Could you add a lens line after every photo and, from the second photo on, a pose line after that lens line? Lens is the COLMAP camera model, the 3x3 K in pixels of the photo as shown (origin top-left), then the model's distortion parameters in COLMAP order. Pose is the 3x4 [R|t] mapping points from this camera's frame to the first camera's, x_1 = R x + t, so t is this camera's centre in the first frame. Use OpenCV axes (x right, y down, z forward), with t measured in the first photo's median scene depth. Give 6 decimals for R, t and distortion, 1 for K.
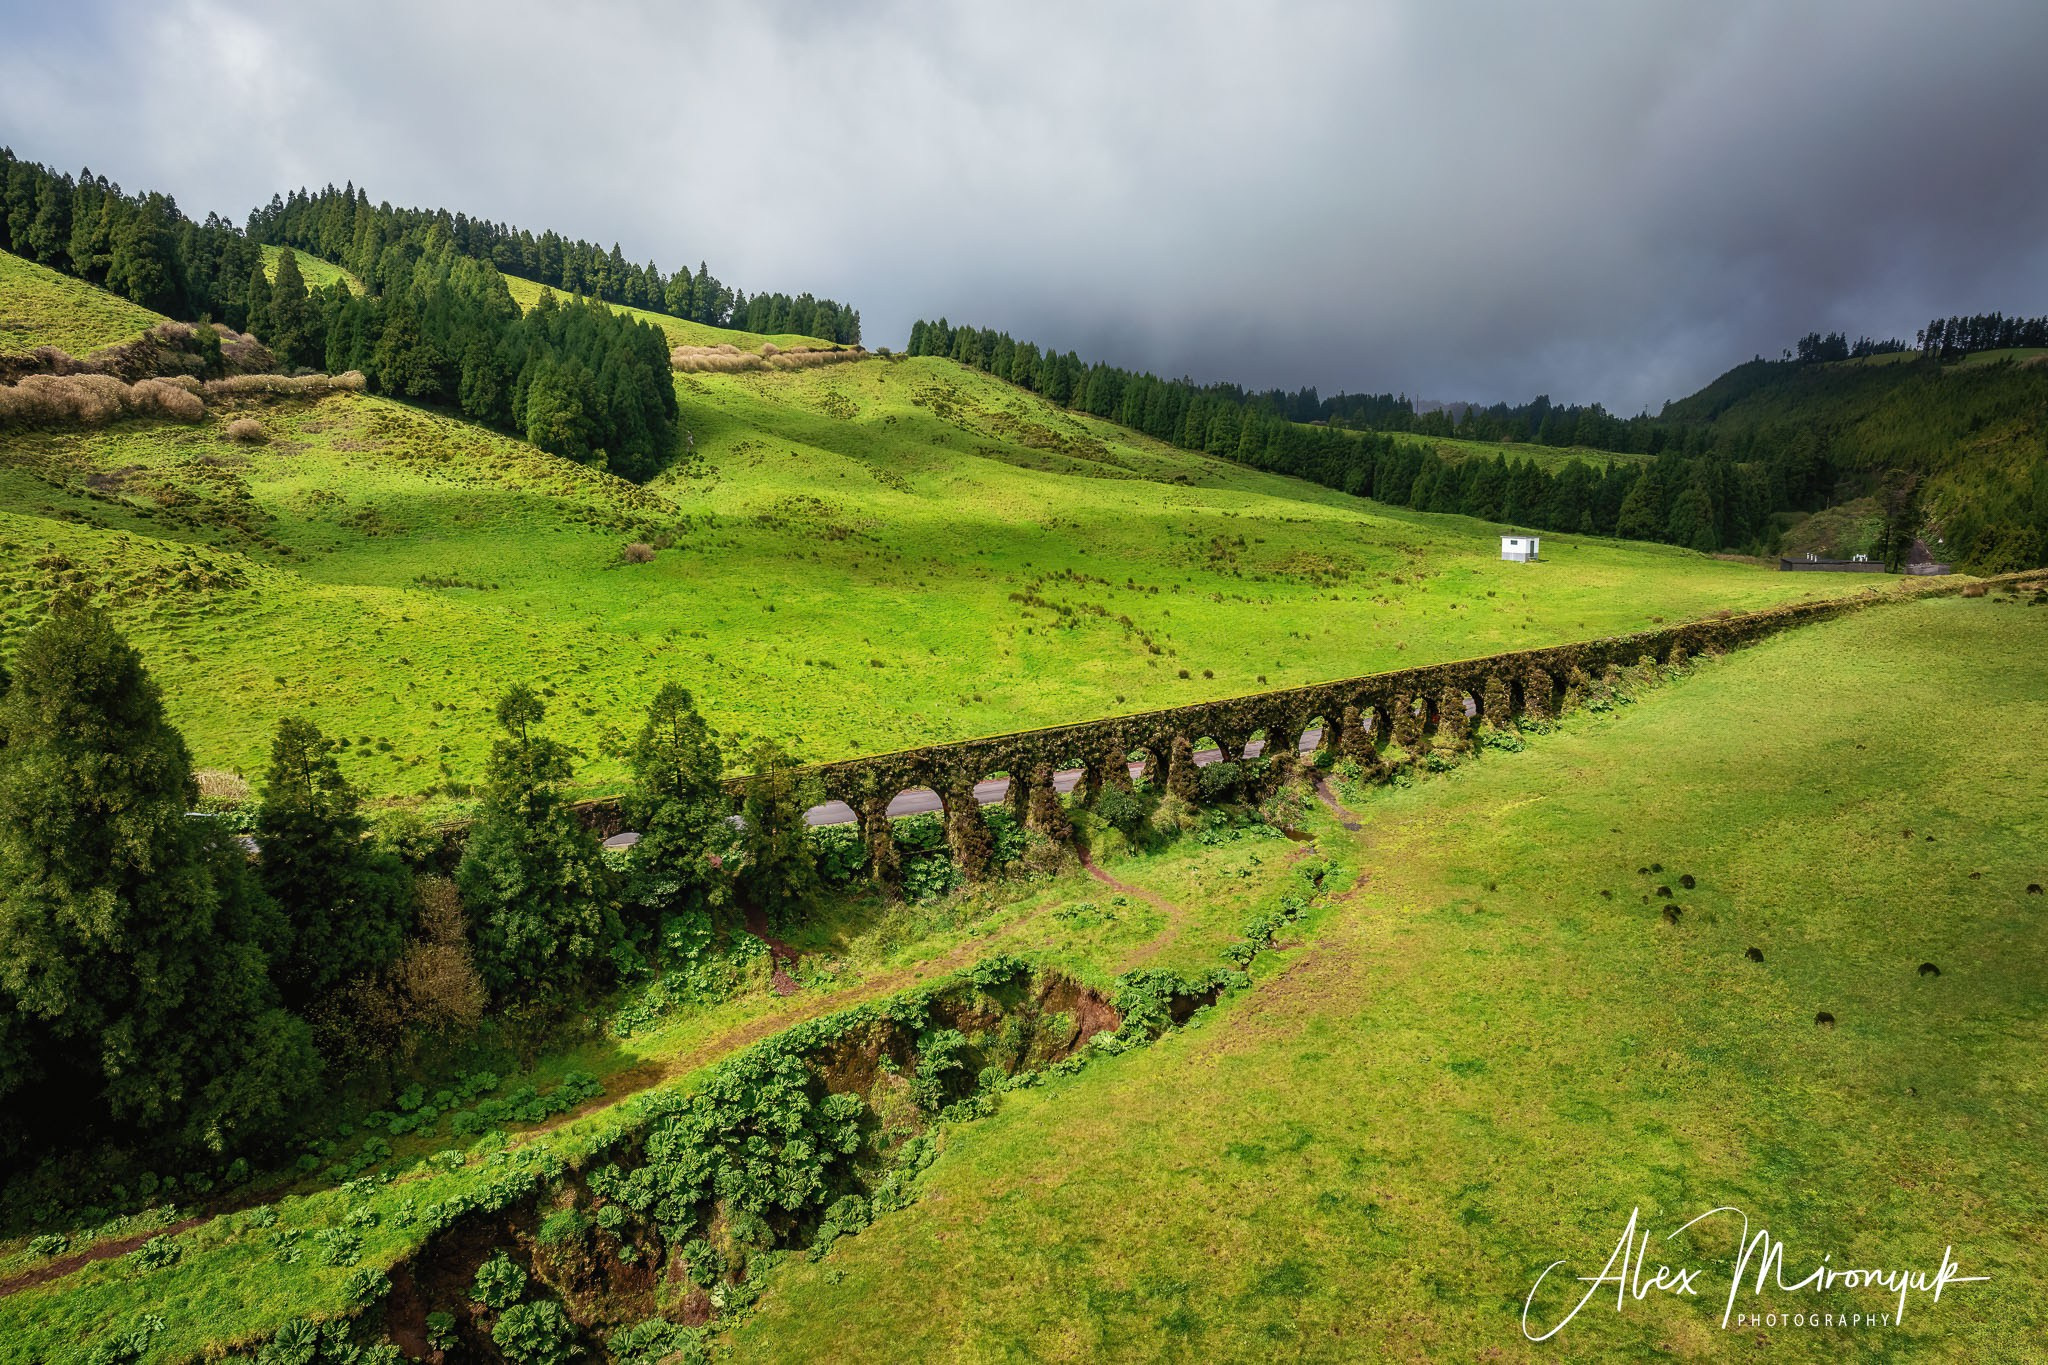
lens RADIAL K [[1445.6, 0, 1023.1], [0, 1445.6, 680.3], [0, 0, 1]] dist [-0.047255, 0.001060]
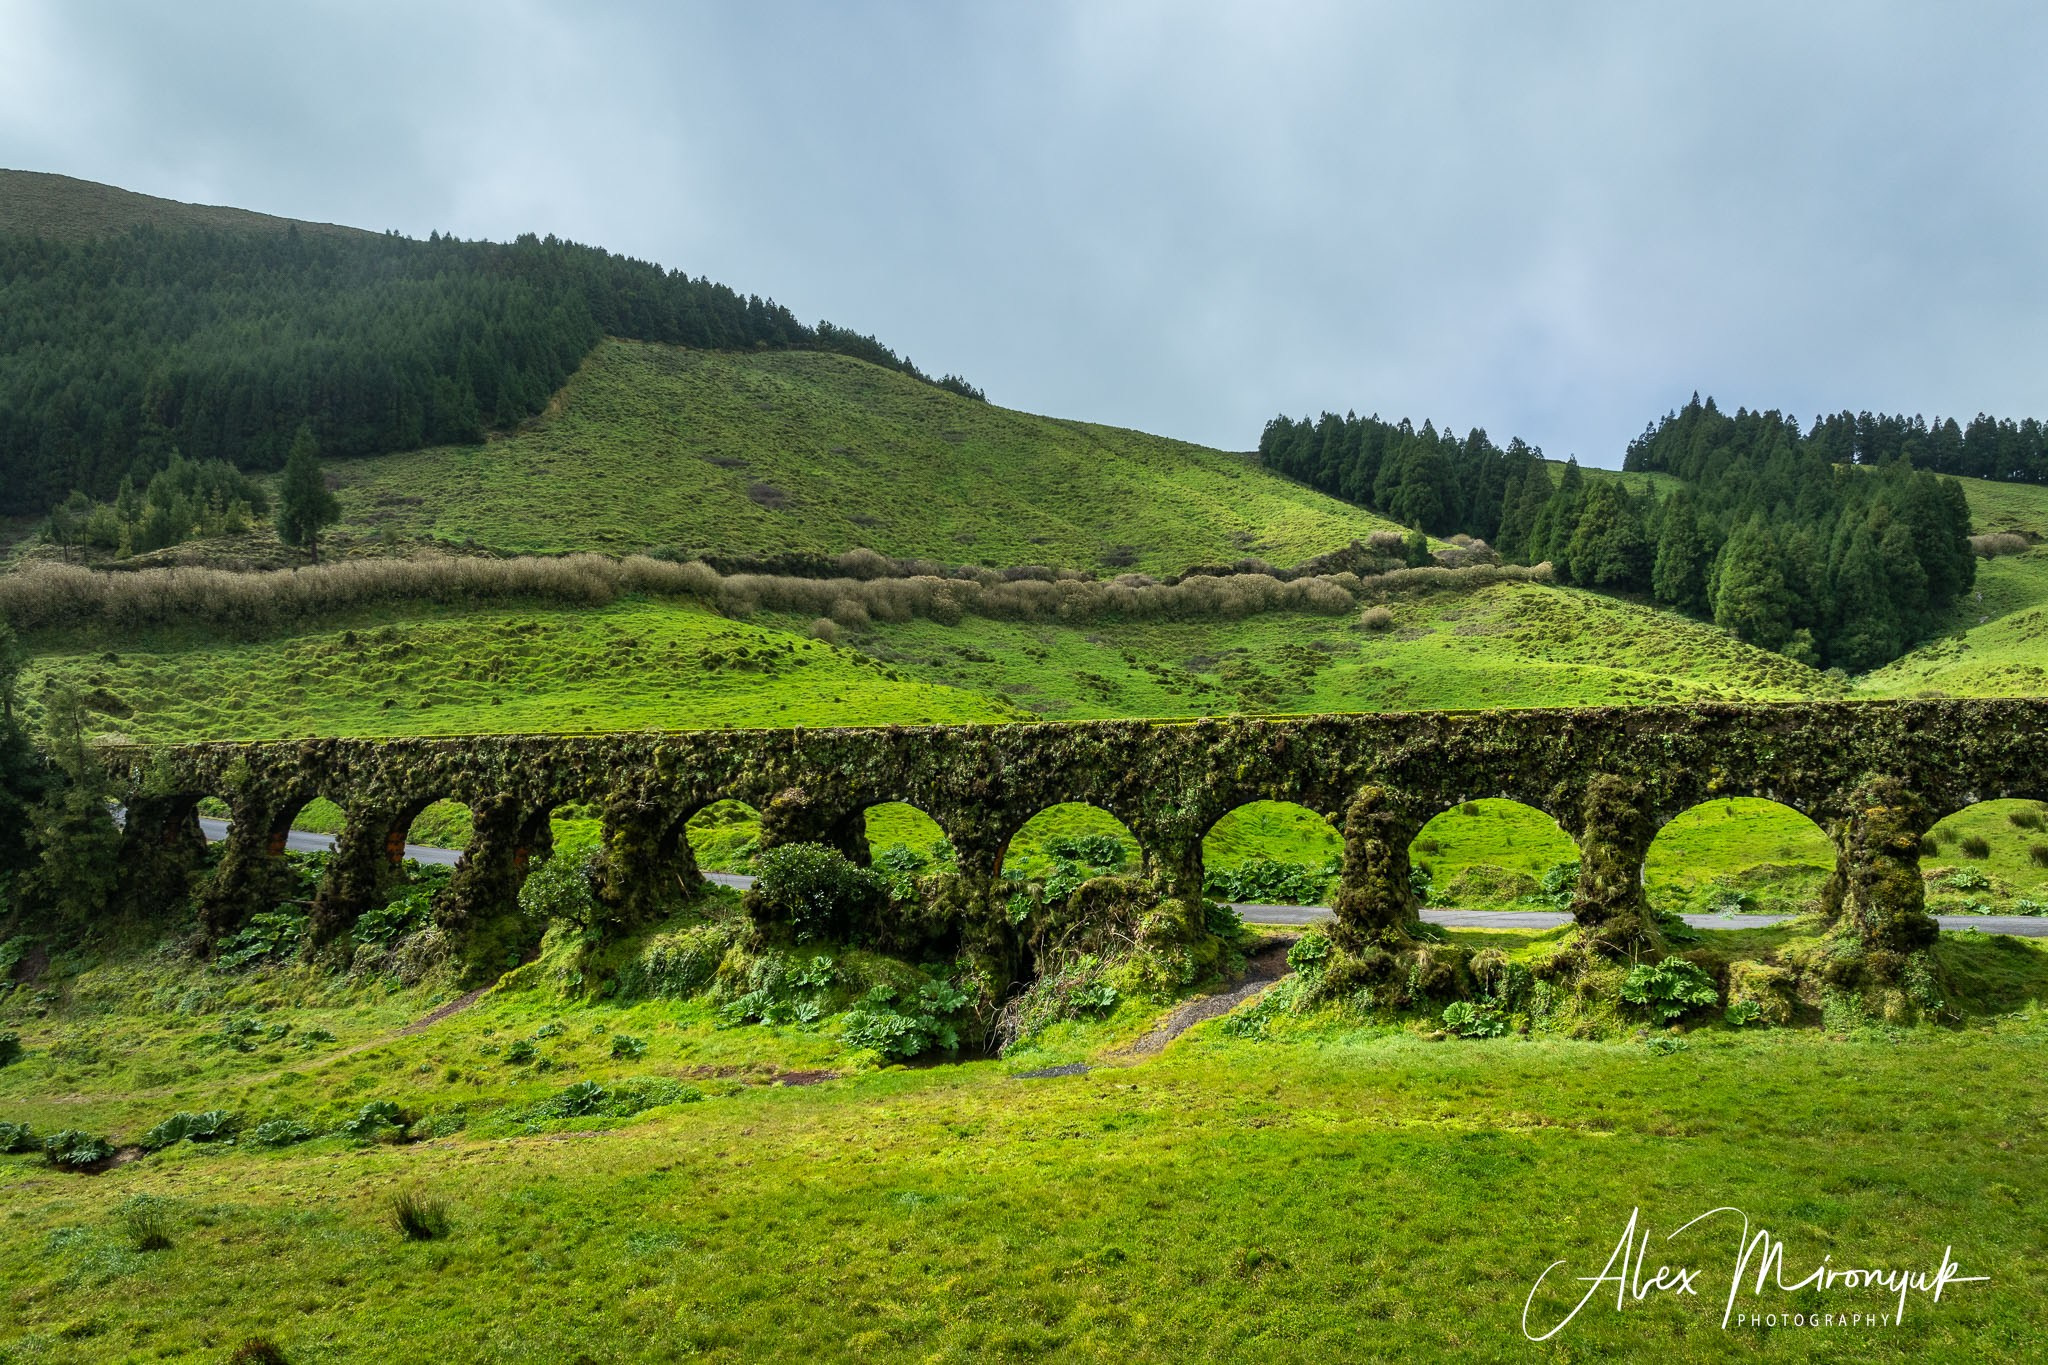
lens RADIAL K [[1445.6, 0, 1022.8], [0, 1445.6, 688.7], [0, 0, 1]] dist [-0.047255, 0.001060]
pose [[0.510134, -0.034505, -0.859402, 0.165045], [-0.124486, 0.985712, -0.113470, 0.015532], [0.851038, 0.164869, 0.498550, 0.248232]]
